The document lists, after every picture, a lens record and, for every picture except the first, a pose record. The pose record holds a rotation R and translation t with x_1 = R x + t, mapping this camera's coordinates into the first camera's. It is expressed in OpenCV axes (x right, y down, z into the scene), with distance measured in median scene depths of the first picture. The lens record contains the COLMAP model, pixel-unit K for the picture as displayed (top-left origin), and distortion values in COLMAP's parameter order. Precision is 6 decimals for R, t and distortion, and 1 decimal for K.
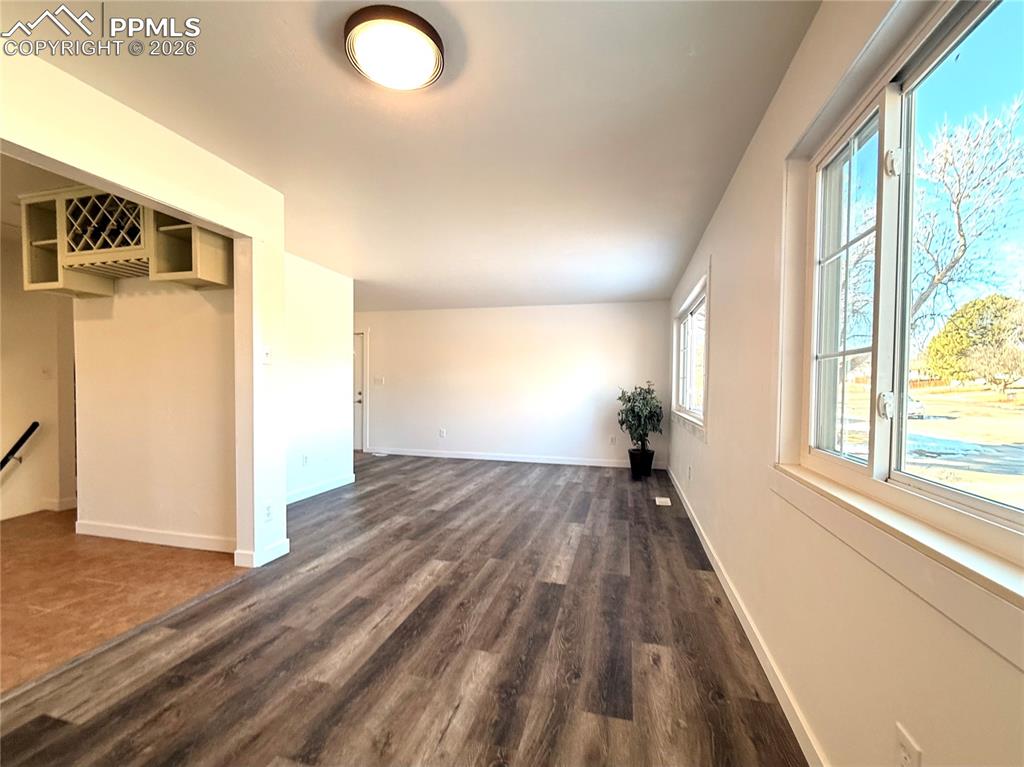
lens RADIAL K [[417.1, 0, 514.5], [0, 417.1, 391.4], [0, 0, 1]] dist [-0.002120, -0.000294]
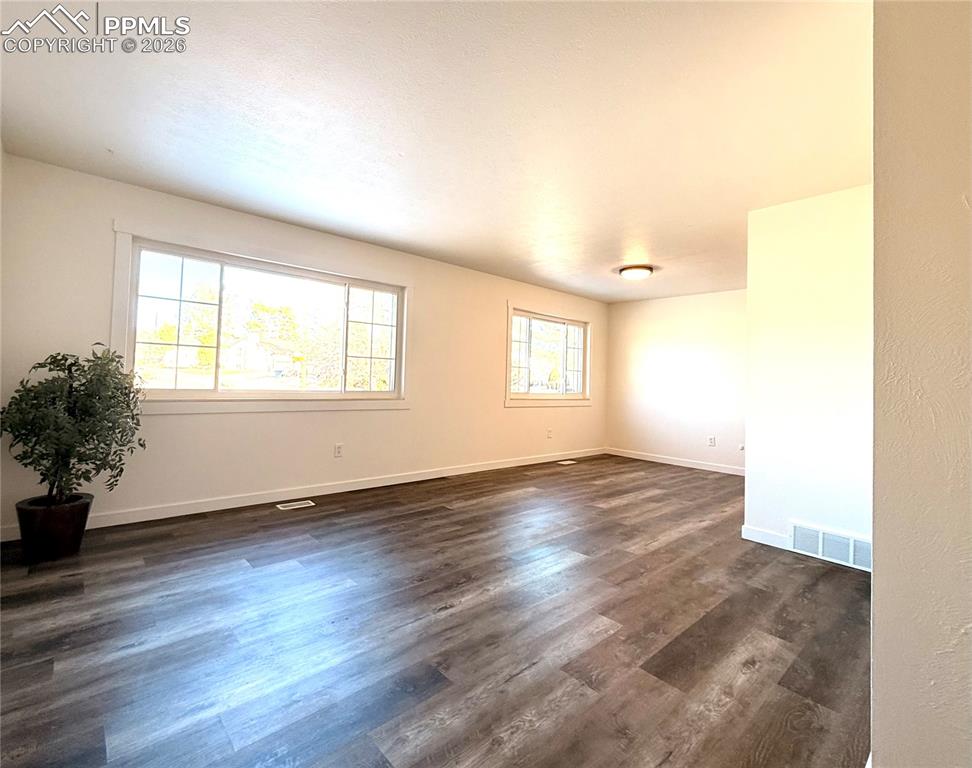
lens RADIAL K [[427.3, 0, 486.0], [0, 427.3, 384.0], [0, 0, 1]] dist [-0.000326, -0.000021]
pose [[-0.835817, -0.046044, 0.547074, -0.451644], [-0.036758, 0.998934, 0.027916, -0.002699], [-0.547777, 0.003223, -0.836618, 1.763603]]
